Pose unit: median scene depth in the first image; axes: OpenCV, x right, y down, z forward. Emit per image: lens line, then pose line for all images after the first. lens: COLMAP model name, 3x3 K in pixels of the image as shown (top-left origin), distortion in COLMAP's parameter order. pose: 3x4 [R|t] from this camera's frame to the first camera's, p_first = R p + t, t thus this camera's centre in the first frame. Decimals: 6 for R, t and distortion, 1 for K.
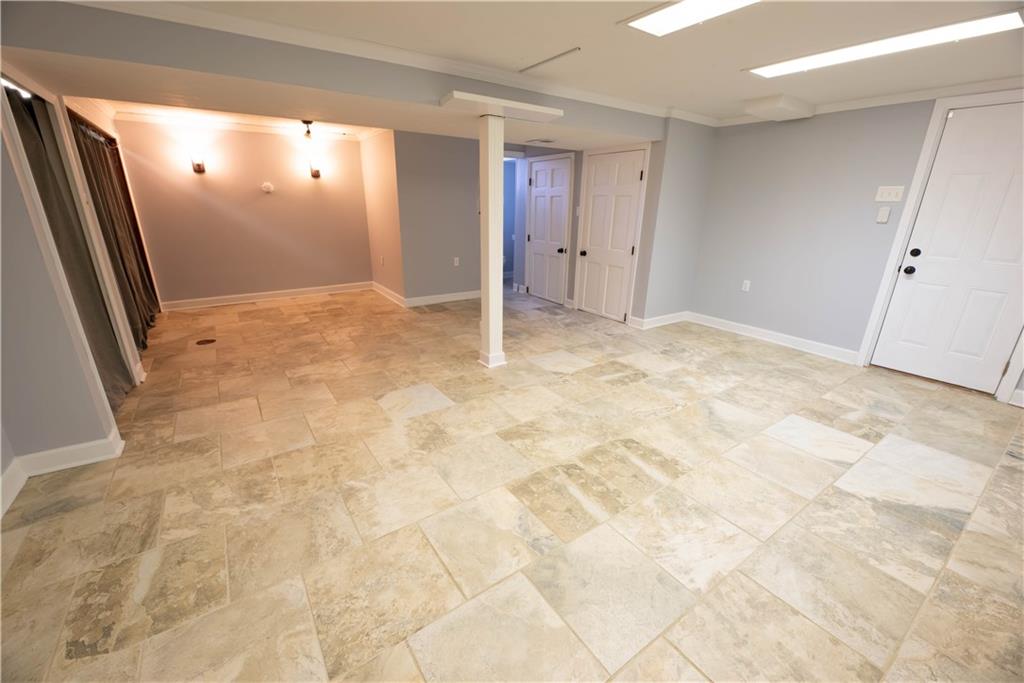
lens RADIAL K [[412.4, 0, 511.7], [0, 412.4, 343.6], [0, 0, 1]] dist [0.000048, -0.001830]
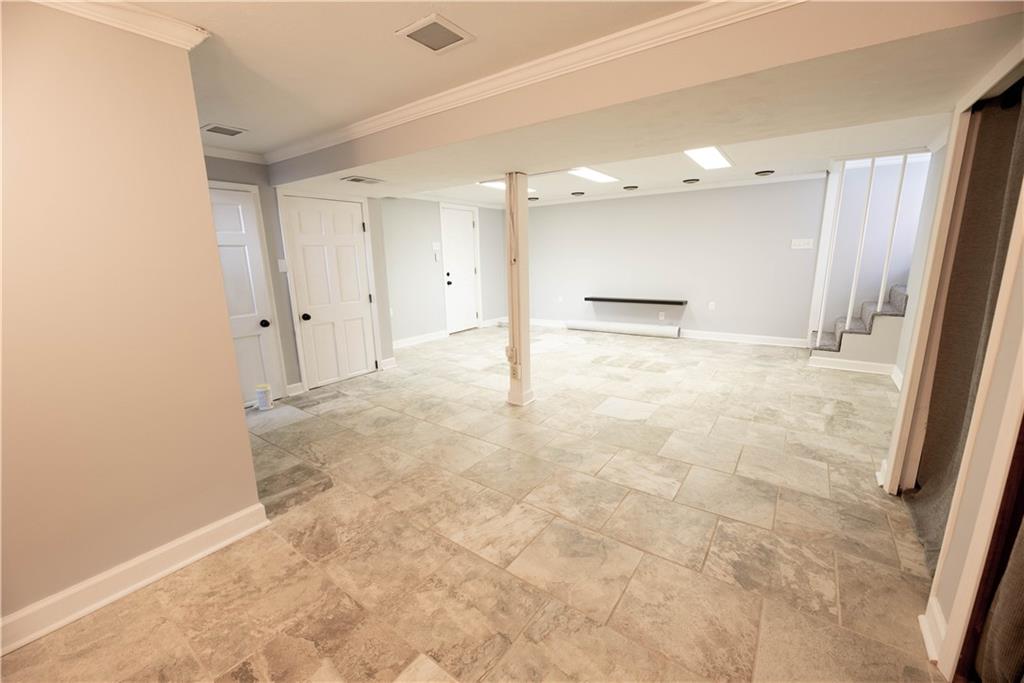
lens RADIAL K [[412.4, 0, 511.2], [0, 412.4, 340.8], [0, 0, 1]] dist [0.000048, -0.001830]
pose [[-0.338855, -0.199722, 0.919396, -1.098568], [0.321240, 0.893921, 0.312585, -0.479892], [-0.884298, 0.401268, -0.238751, 1.390924]]
